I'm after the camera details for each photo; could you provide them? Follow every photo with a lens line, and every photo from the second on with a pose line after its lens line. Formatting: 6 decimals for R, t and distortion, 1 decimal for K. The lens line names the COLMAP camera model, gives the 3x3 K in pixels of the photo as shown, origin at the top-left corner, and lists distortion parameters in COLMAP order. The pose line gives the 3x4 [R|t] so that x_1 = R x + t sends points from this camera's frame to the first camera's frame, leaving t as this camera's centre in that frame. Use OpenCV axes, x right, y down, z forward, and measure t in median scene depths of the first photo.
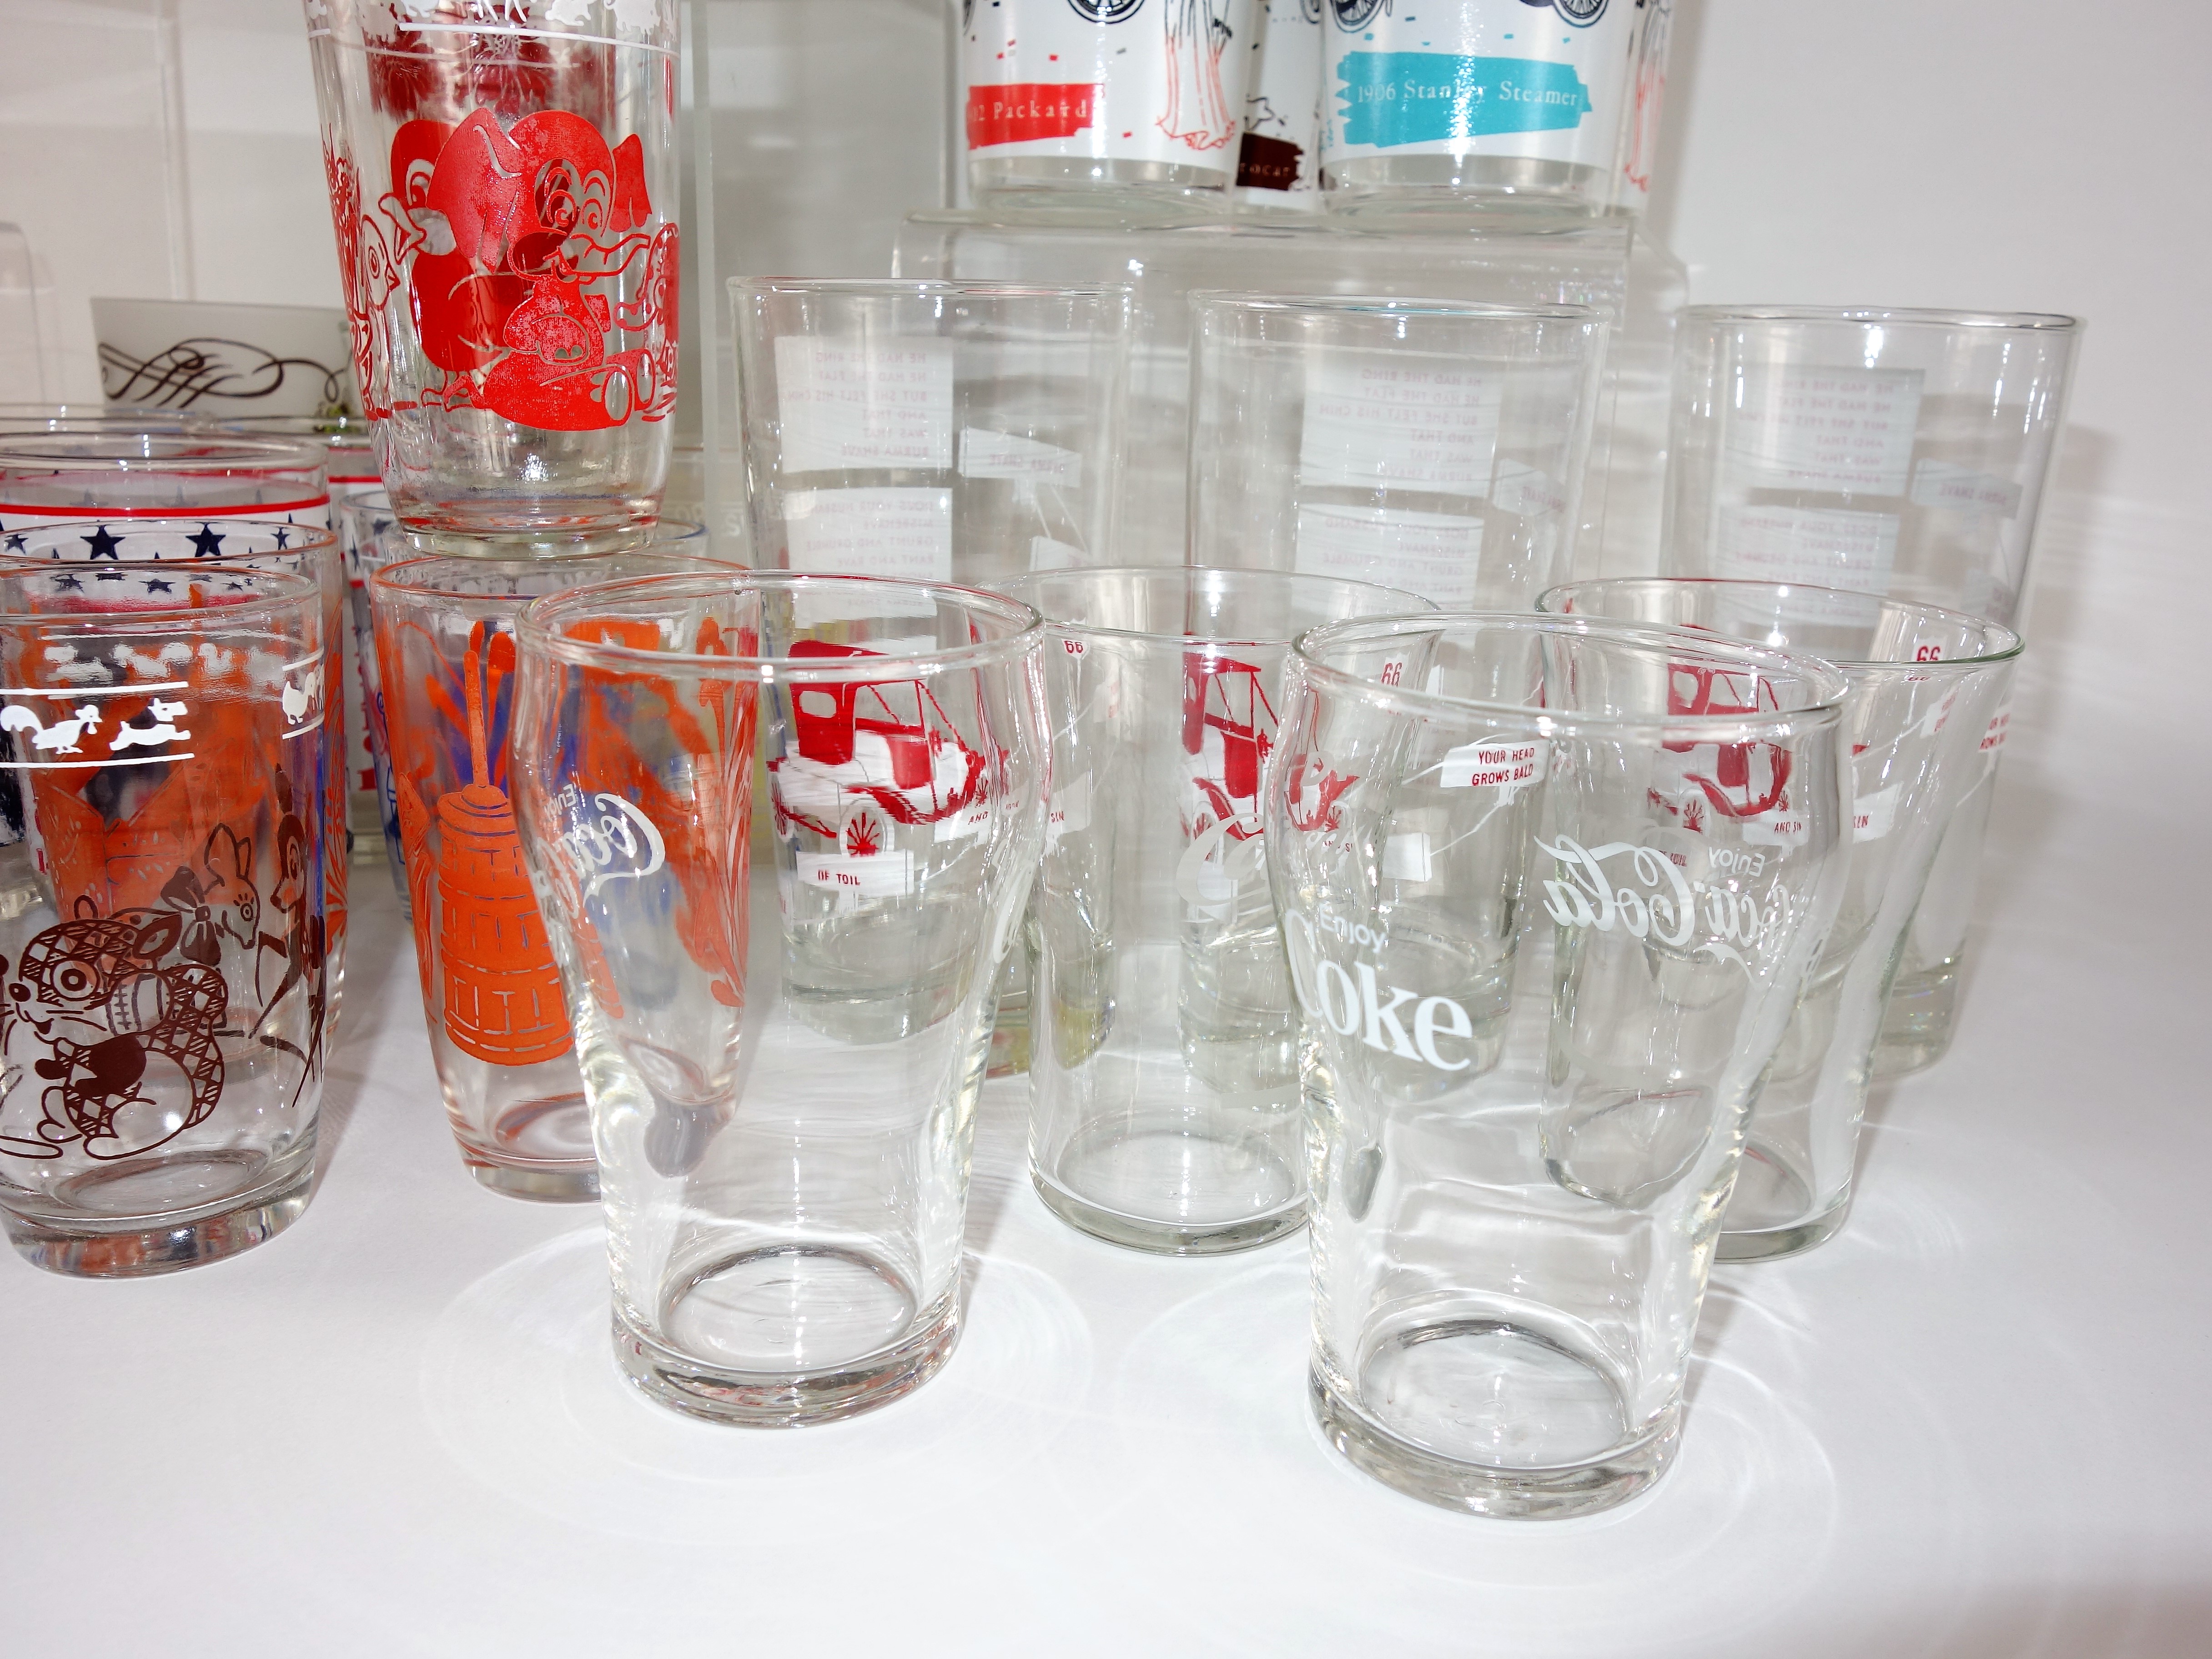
lens RADIAL K [[1928.5, 0, 1106.0], [0, 1928.5, 829.5], [0, 0, 1]] dist [0.012763, -0.006430]
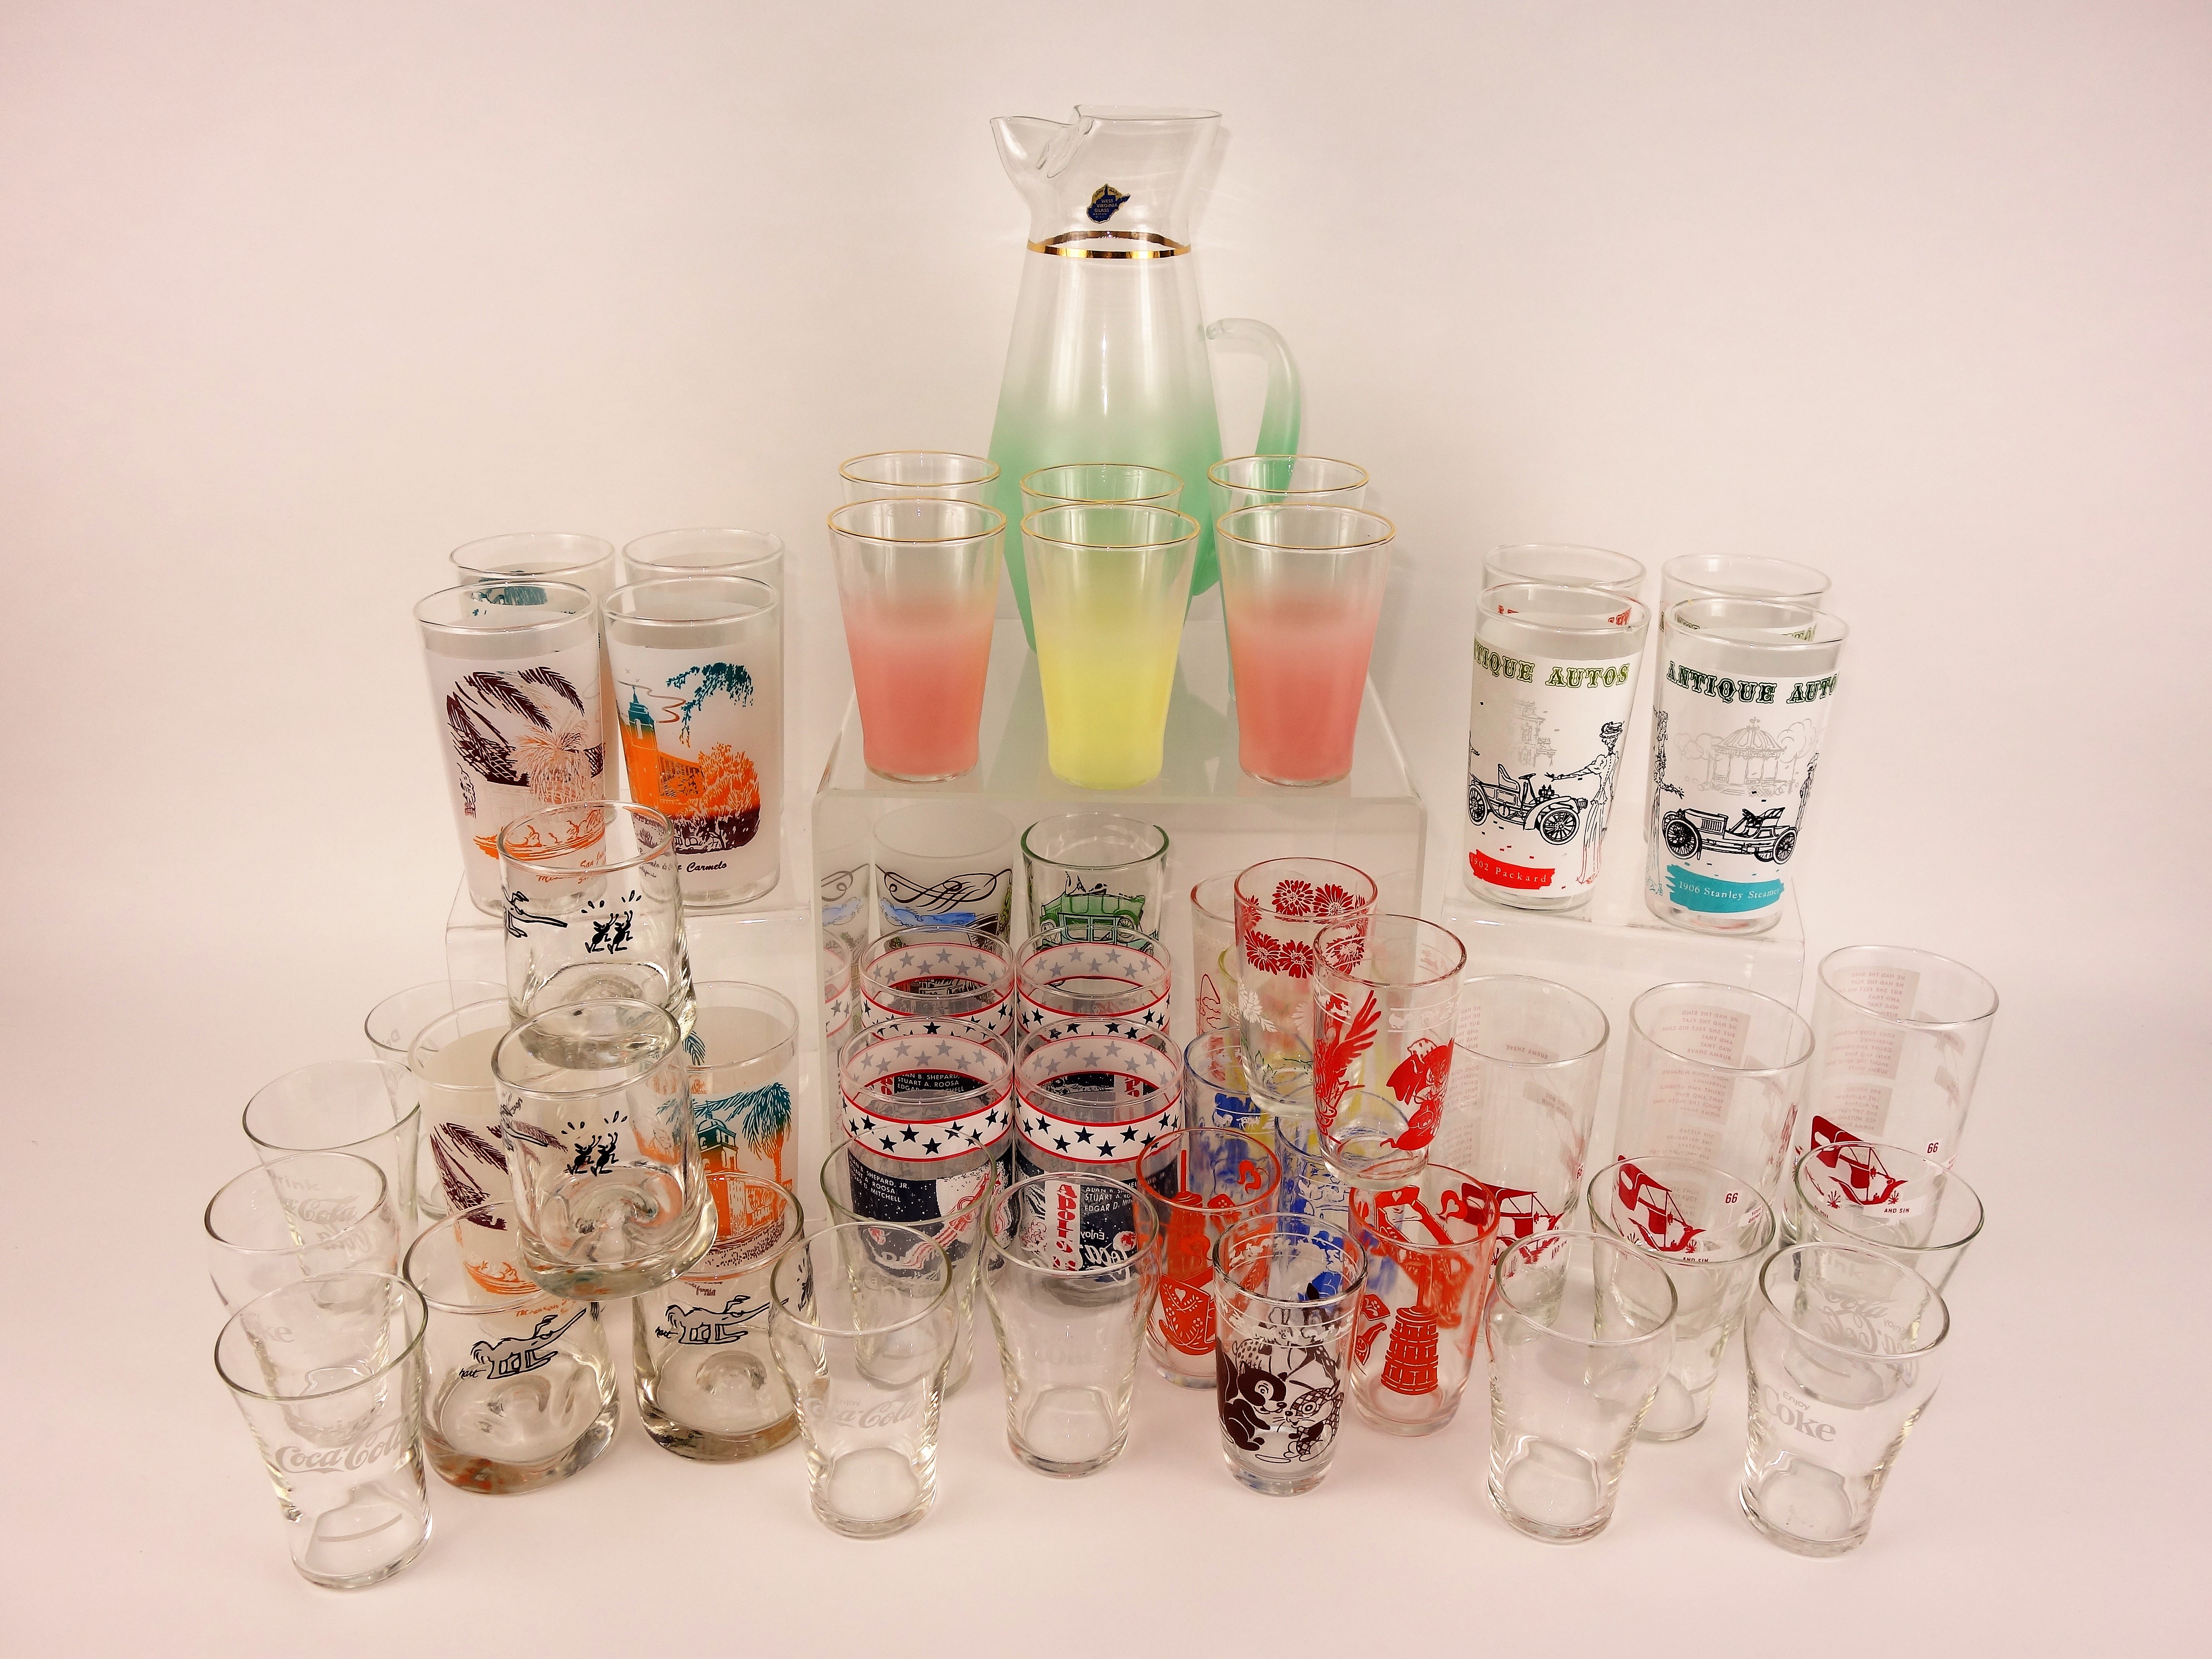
lens RADIAL K [[1955.7, 0, 1106.0], [0, 1955.7, 829.5], [0, 0, 1]] dist [0.007260, 0.002147]
pose [[0.993625, -0.056148, 0.097761, -0.929437], [0.039352, 0.985347, 0.165961, -1.070624], [-0.105647, -0.161056, 0.981274, -1.390855]]
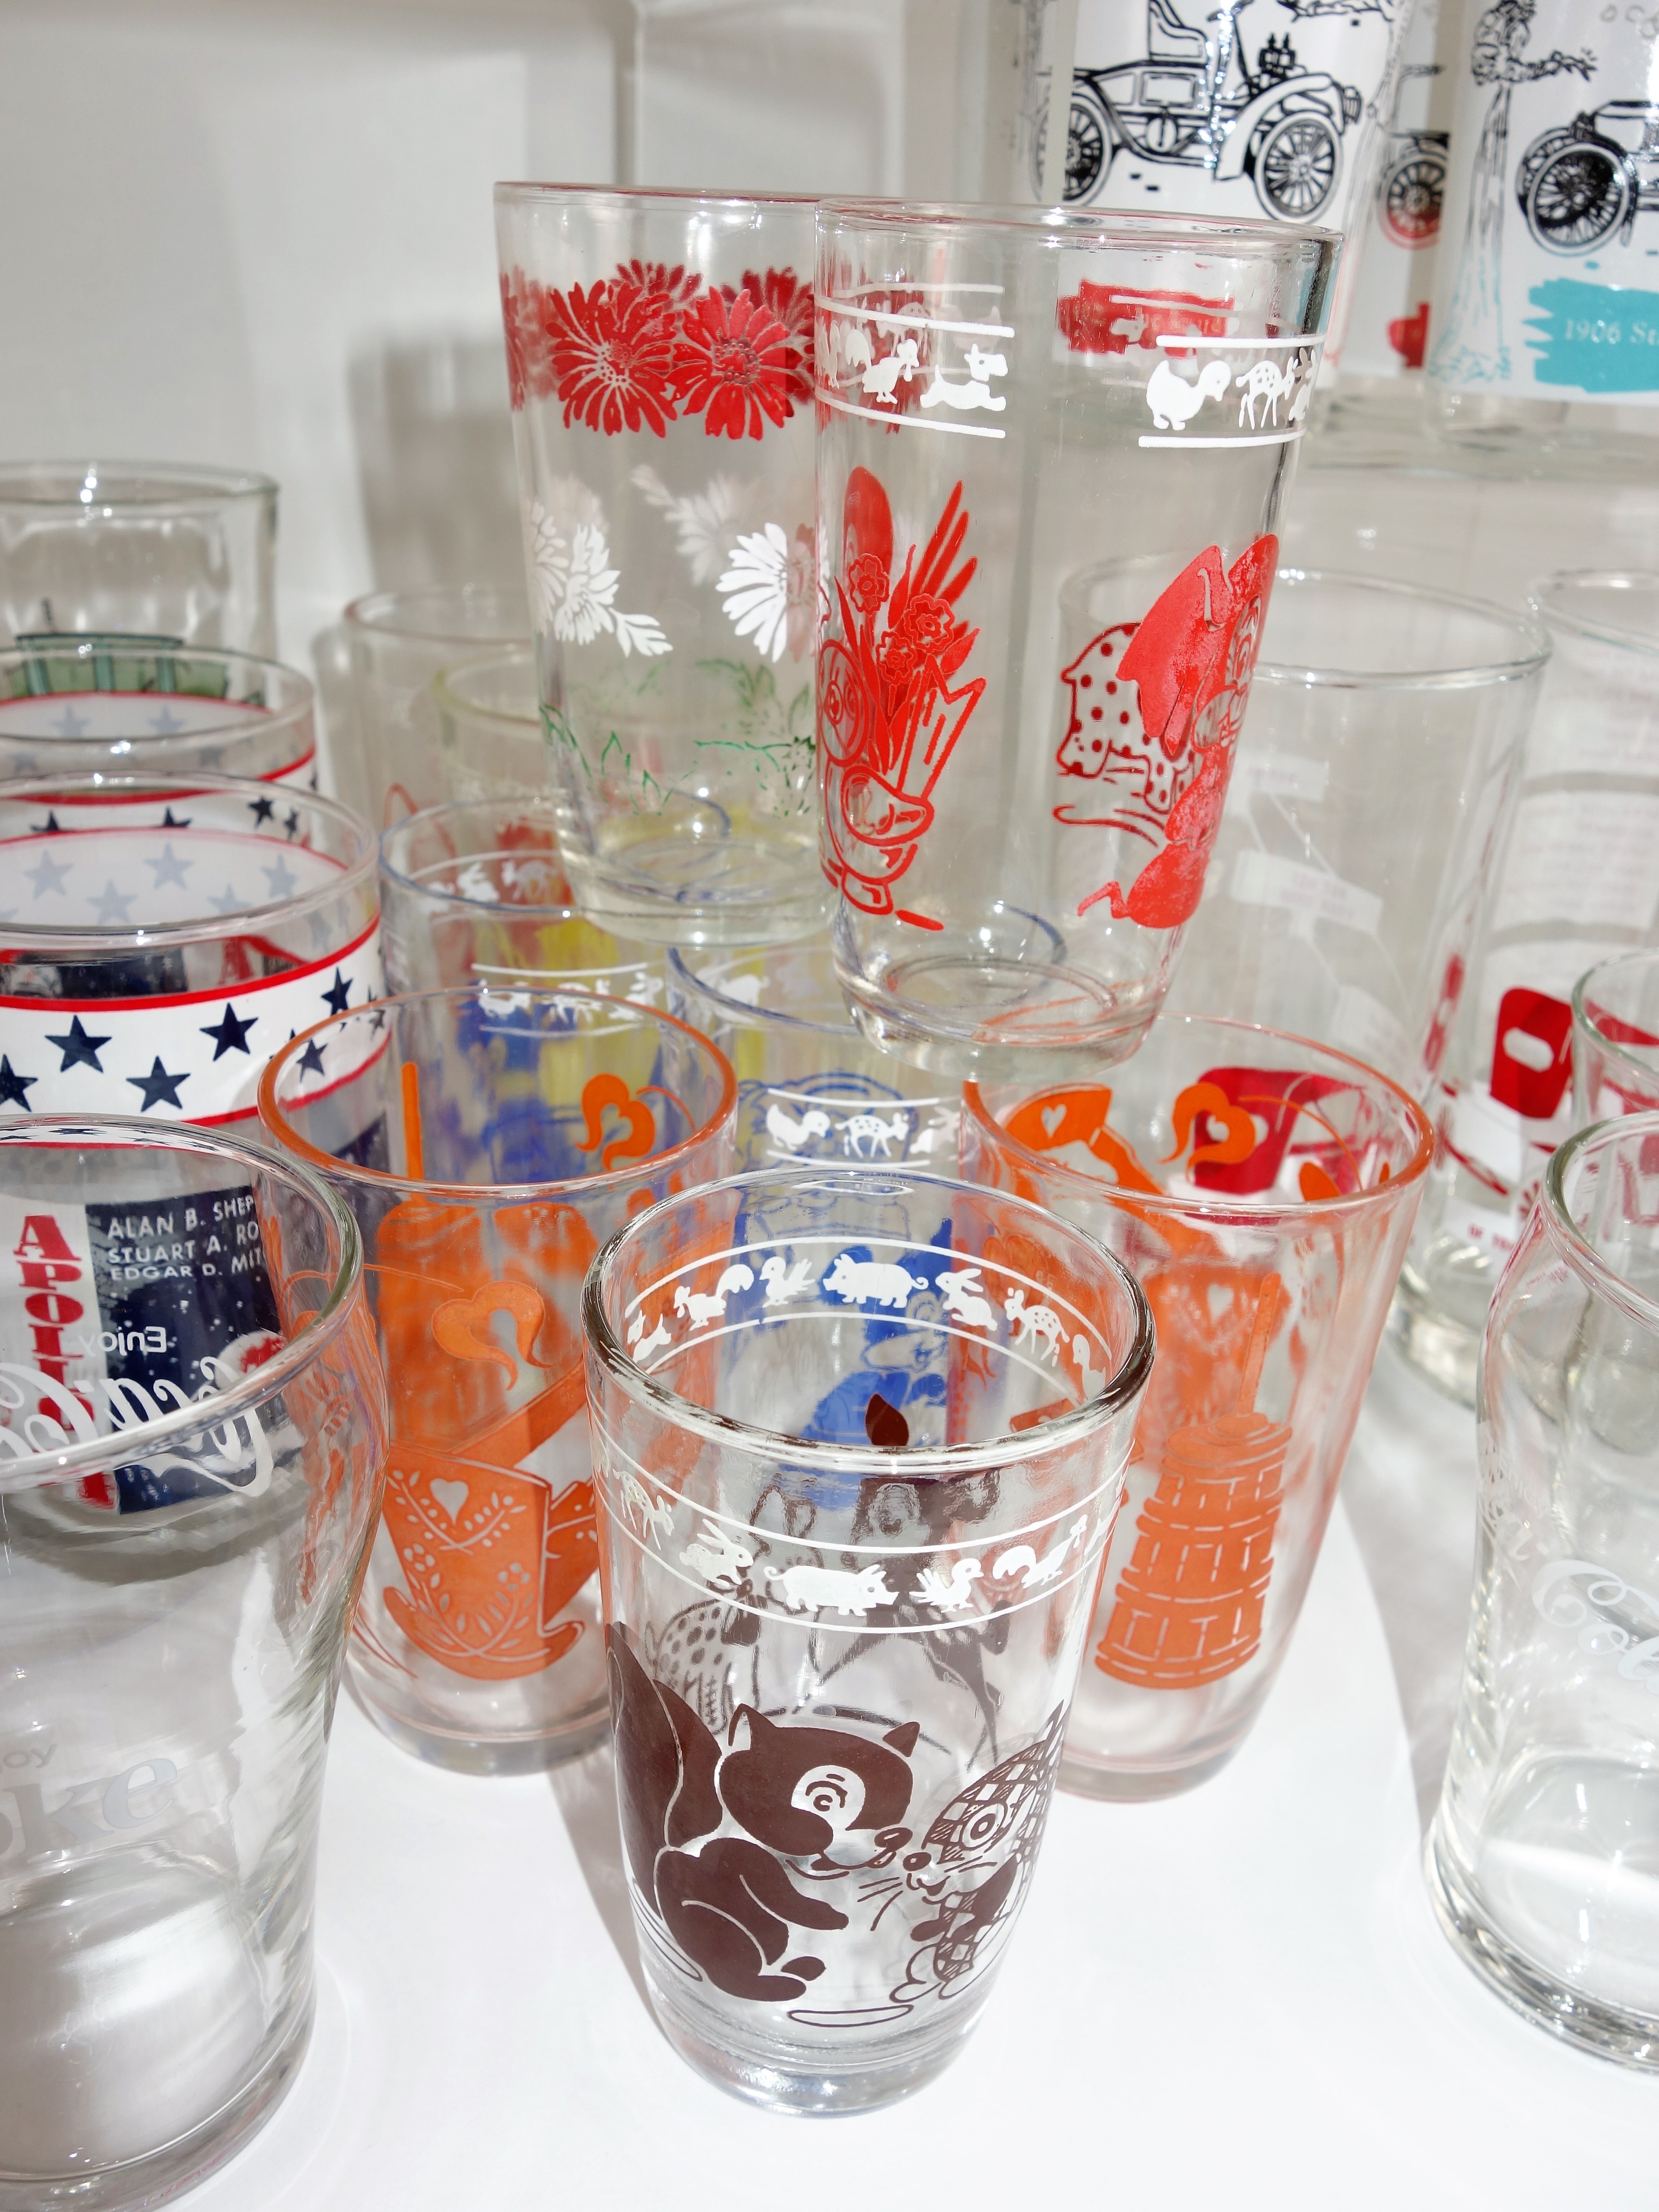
lens RADIAL K [[1928.5, 0, 823.0], [0, 1928.5, 1101.0], [0, 0, 1]] dist [0.012763, -0.006430]
pose [[0.912635, -0.153232, 0.378969, -0.741437], [0.071703, 0.972718, 0.220633, -0.328731], [-0.402438, -0.174185, 0.898723, 0.351255]]
